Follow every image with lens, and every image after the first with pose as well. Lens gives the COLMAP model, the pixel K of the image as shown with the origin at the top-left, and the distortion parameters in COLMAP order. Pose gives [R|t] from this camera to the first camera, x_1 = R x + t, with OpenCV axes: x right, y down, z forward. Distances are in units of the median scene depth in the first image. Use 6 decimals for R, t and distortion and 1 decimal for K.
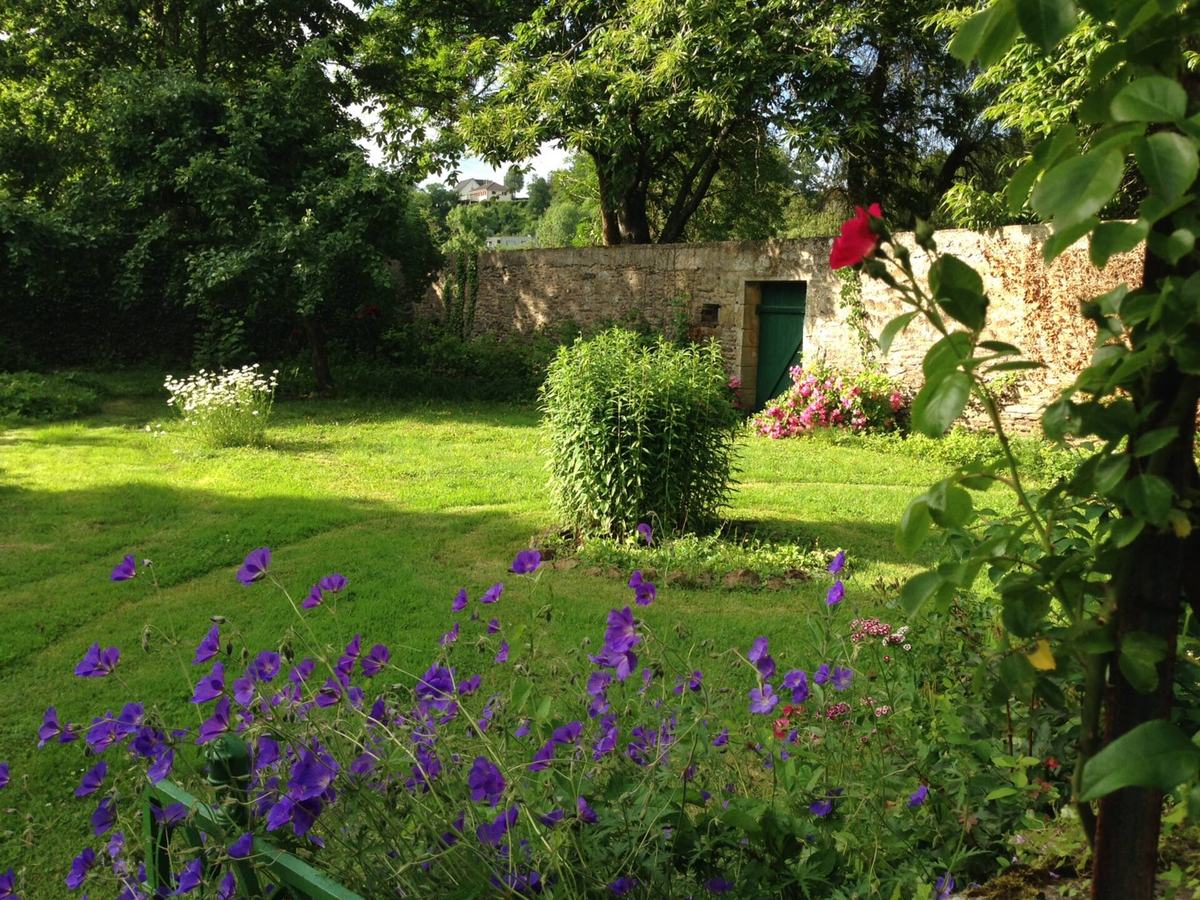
lens RADIAL K [[1102.6, 0, 603.9], [0, 1102.6, 441.9], [0, 0, 1]] dist [0.063644, -0.010365]
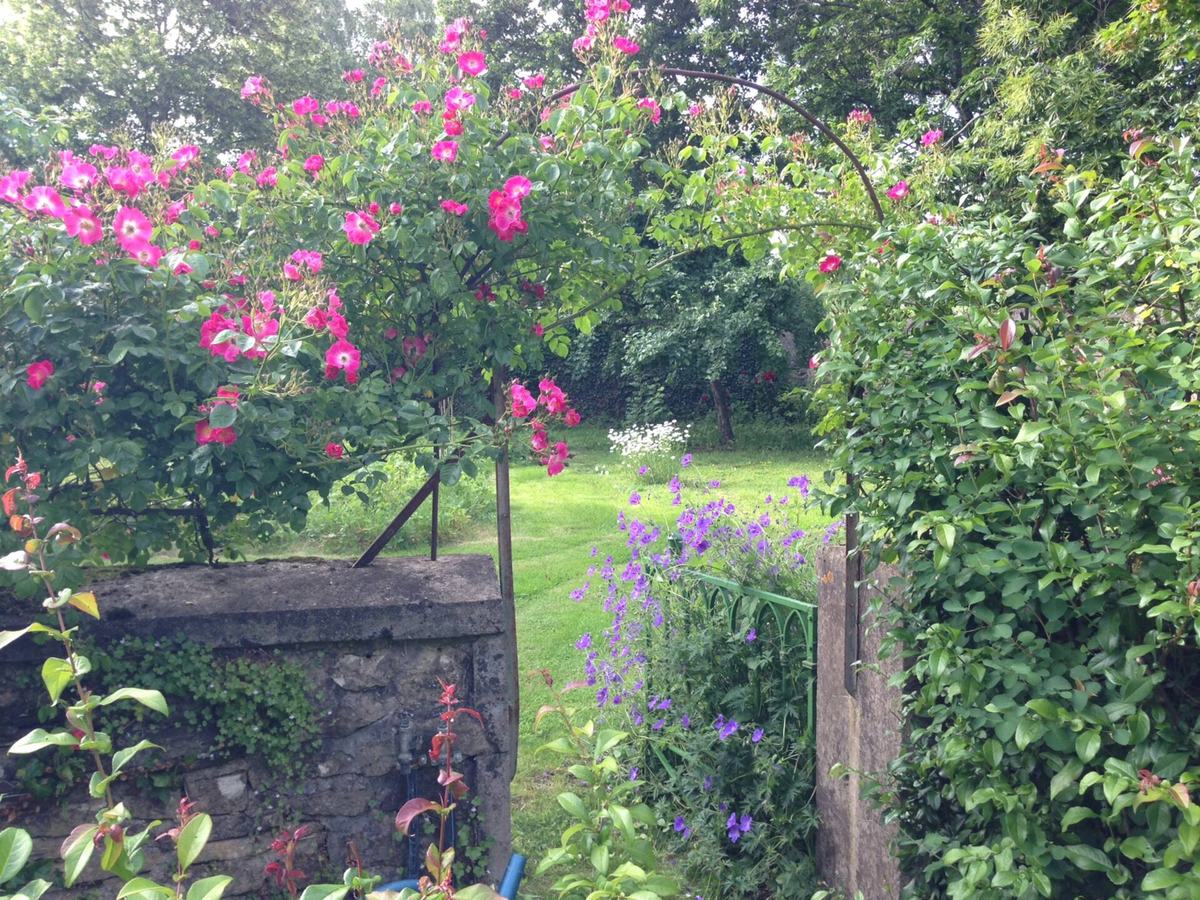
lens RADIAL K [[1102.6, 0, 603.2], [0, 1102.6, 448.5], [0, 0, 1]] dist [0.063644, -0.010365]
pose [[0.935023, 0.004759, -0.354556, 0.049947], [-0.023329, 0.998569, -0.048119, 0.021432], [0.353820, 0.053264, 0.933796, -0.175983]]
